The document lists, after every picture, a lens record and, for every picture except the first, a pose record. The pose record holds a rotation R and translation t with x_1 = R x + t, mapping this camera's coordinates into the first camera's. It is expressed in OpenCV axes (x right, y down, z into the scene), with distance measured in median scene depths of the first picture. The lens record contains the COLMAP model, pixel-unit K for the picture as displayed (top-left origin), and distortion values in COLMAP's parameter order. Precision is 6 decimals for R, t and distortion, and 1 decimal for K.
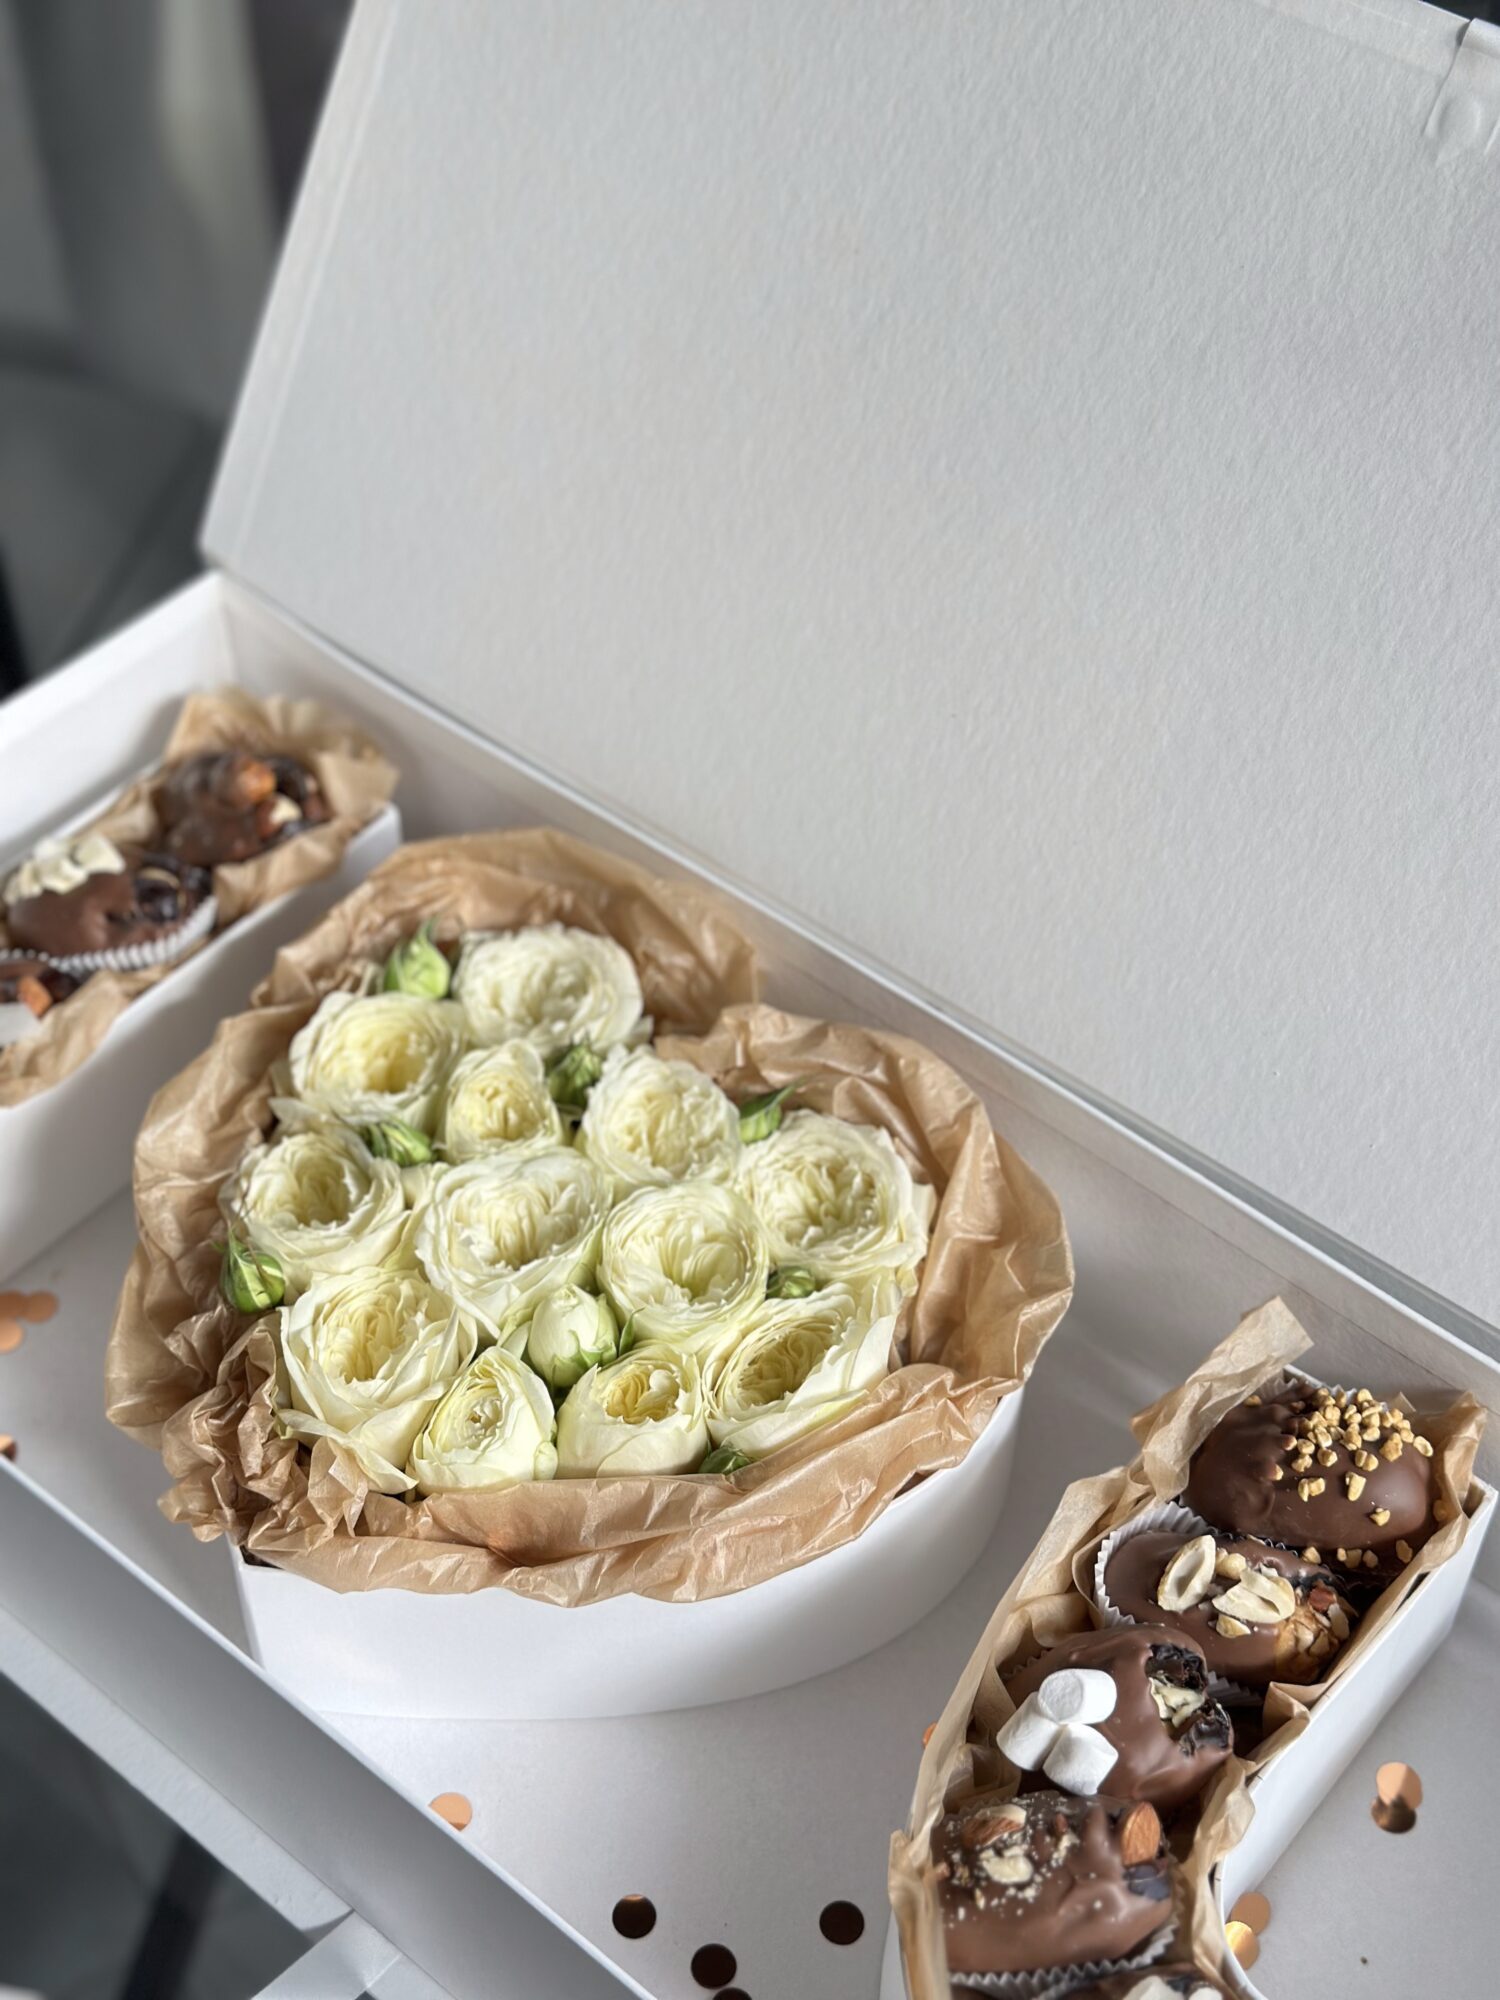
lens RADIAL K [[2812.2, 0, 752.3], [0, 2812.2, 1001.9], [0, 0, 1]] dist [0.107469, 0.000000]
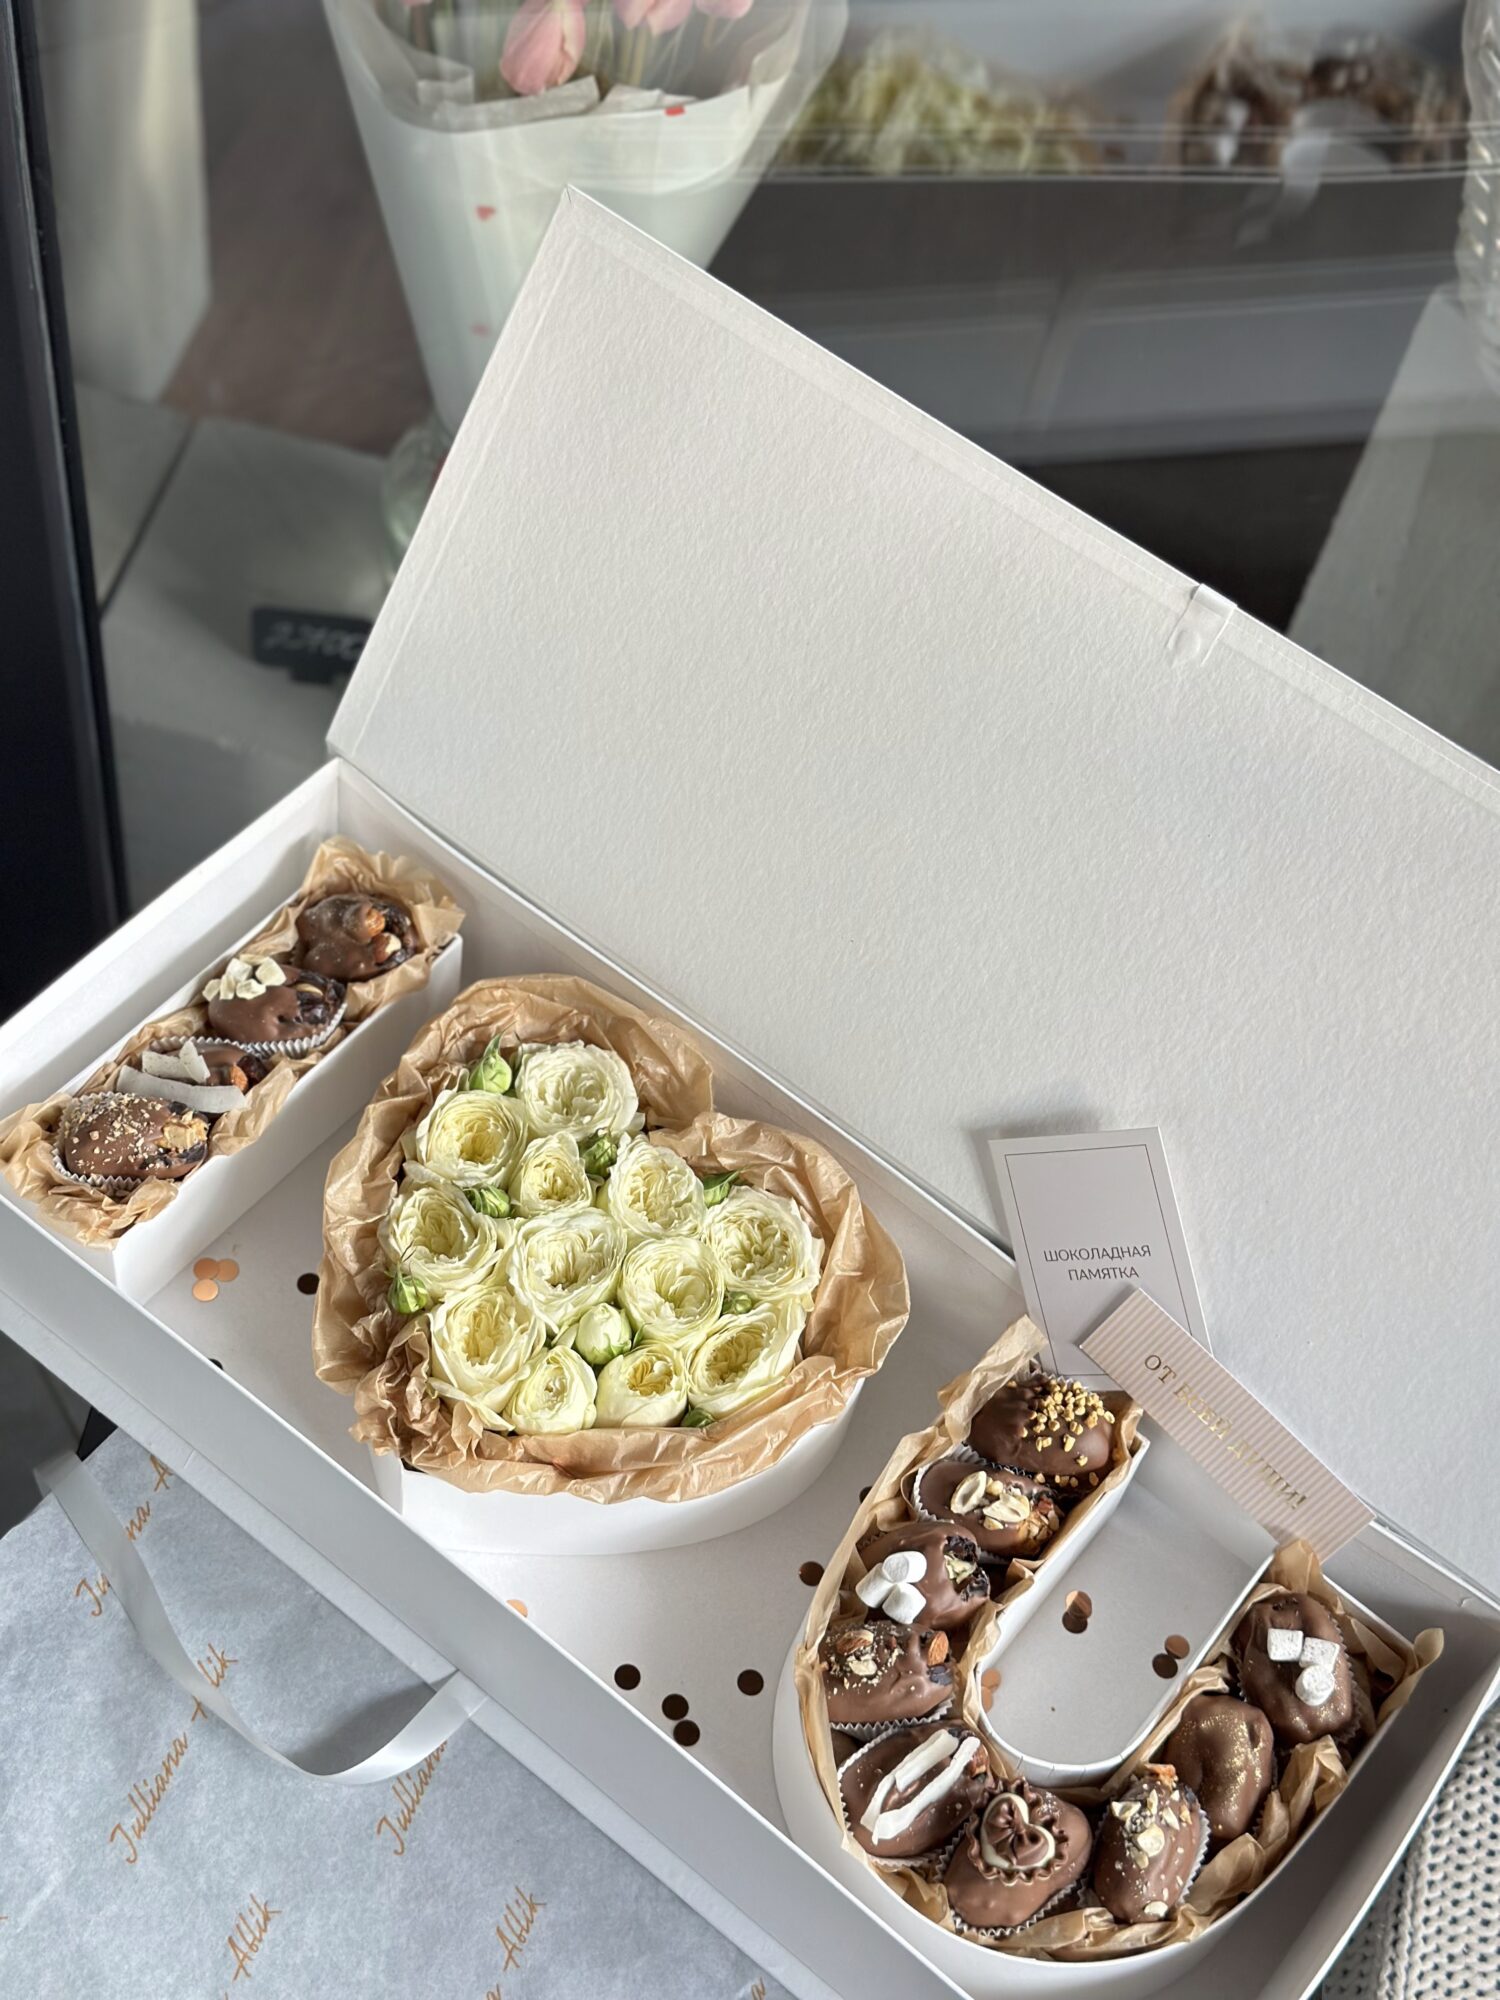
lens RADIAL K [[2812.2, 0, 749.0], [0, 2812.2, 998.0], [0, 0, 1]] dist [0.107469, 0.000000]
pose [[0.993021, 0.043001, 0.109818, -0.166502], [-0.057224, 0.989882, 0.129839, -0.287675], [-0.103124, -0.135217, 0.985435, -0.581731]]
